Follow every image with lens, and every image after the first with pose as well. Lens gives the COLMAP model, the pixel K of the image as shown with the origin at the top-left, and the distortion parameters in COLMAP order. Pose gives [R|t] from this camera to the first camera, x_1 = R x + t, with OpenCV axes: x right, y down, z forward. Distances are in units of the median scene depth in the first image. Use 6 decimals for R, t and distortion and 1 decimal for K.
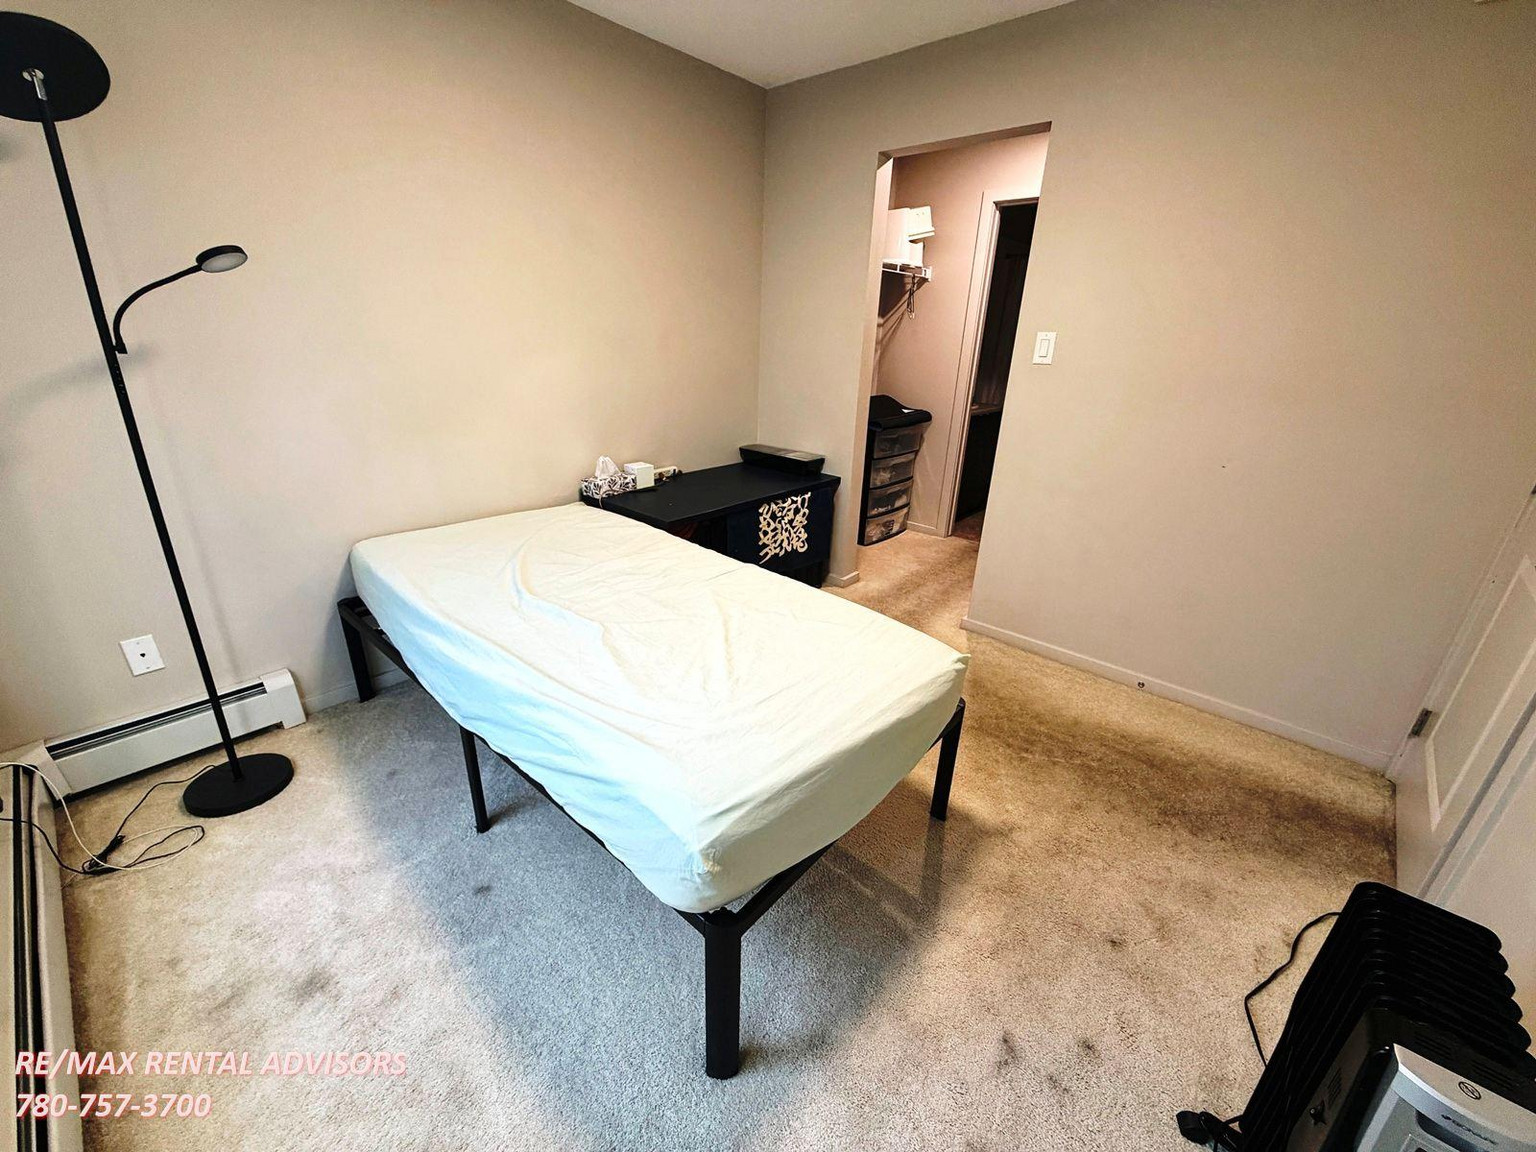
lens RADIAL K [[612.9, 0, 760.9], [0, 612.9, 578.2], [0, 0, 1]] dist [-0.001029, -0.000266]
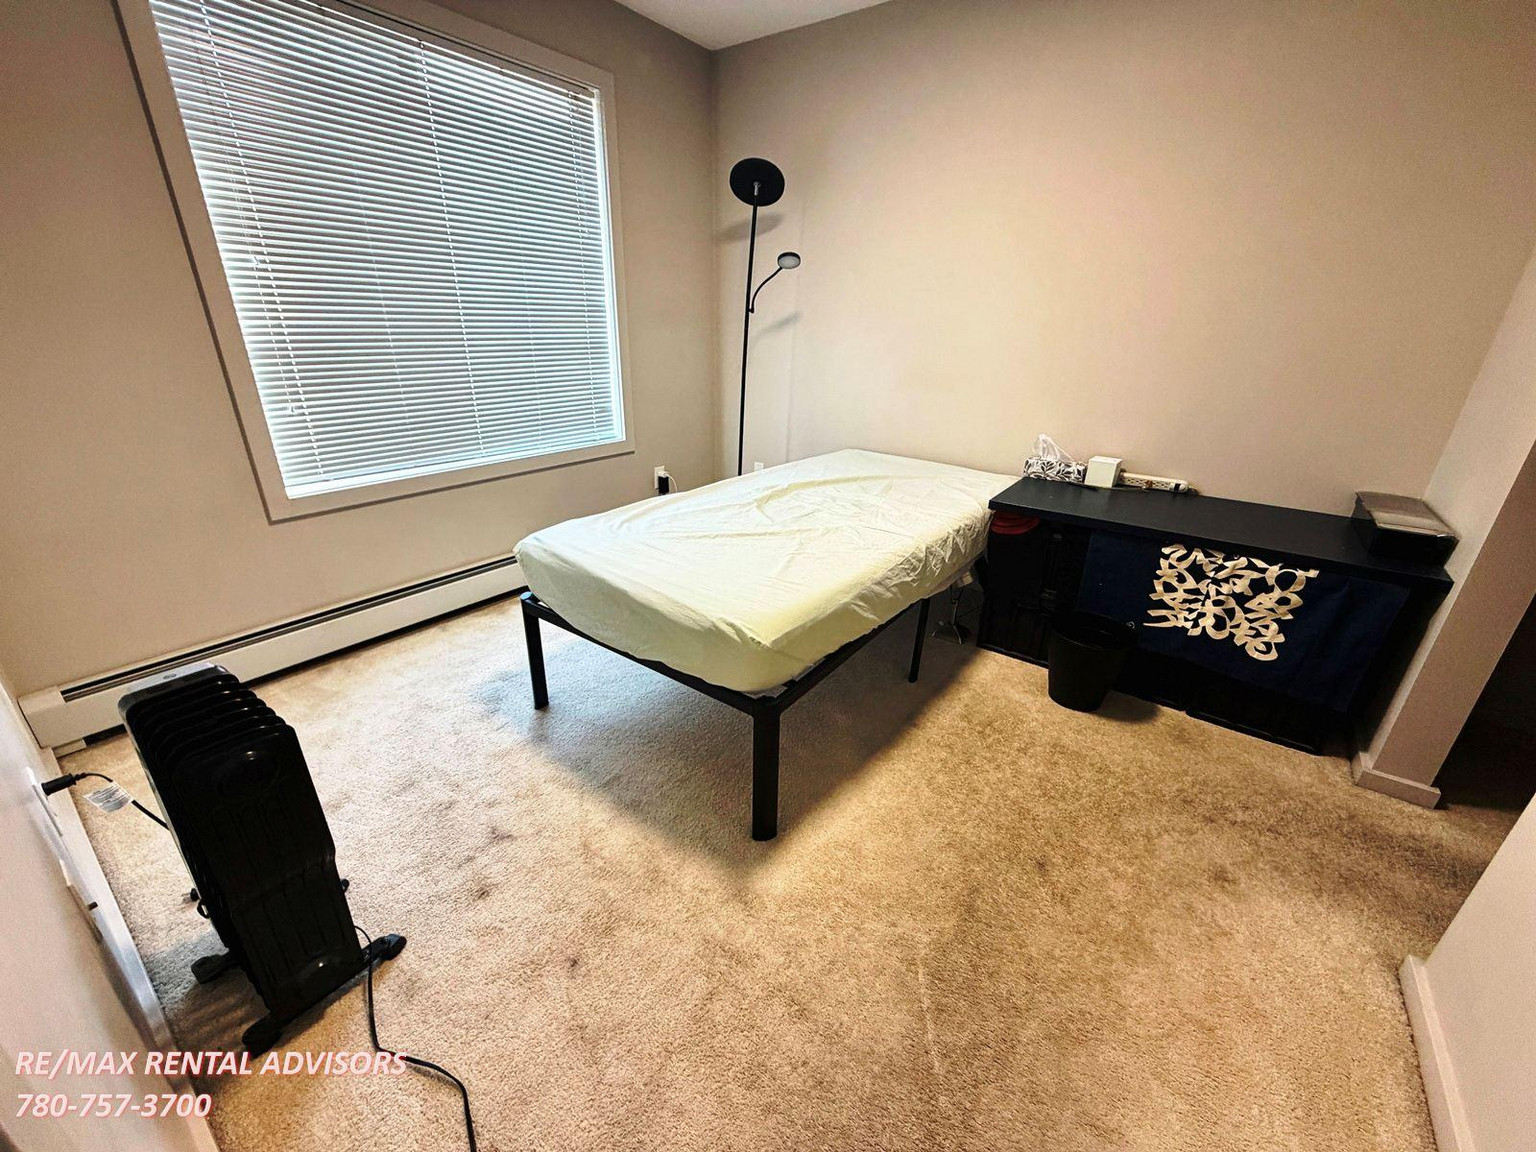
lens RADIAL K [[612.9, 0, 760.9], [0, 612.9, 578.2], [0, 0, 1]] dist [-0.001029, -0.000266]
pose [[0.085719, 0.359329, -0.929266, 0.593640], [-0.391400, 0.869859, 0.300253, -0.109050], [0.916220, 0.337977, 0.215204, 0.435837]]
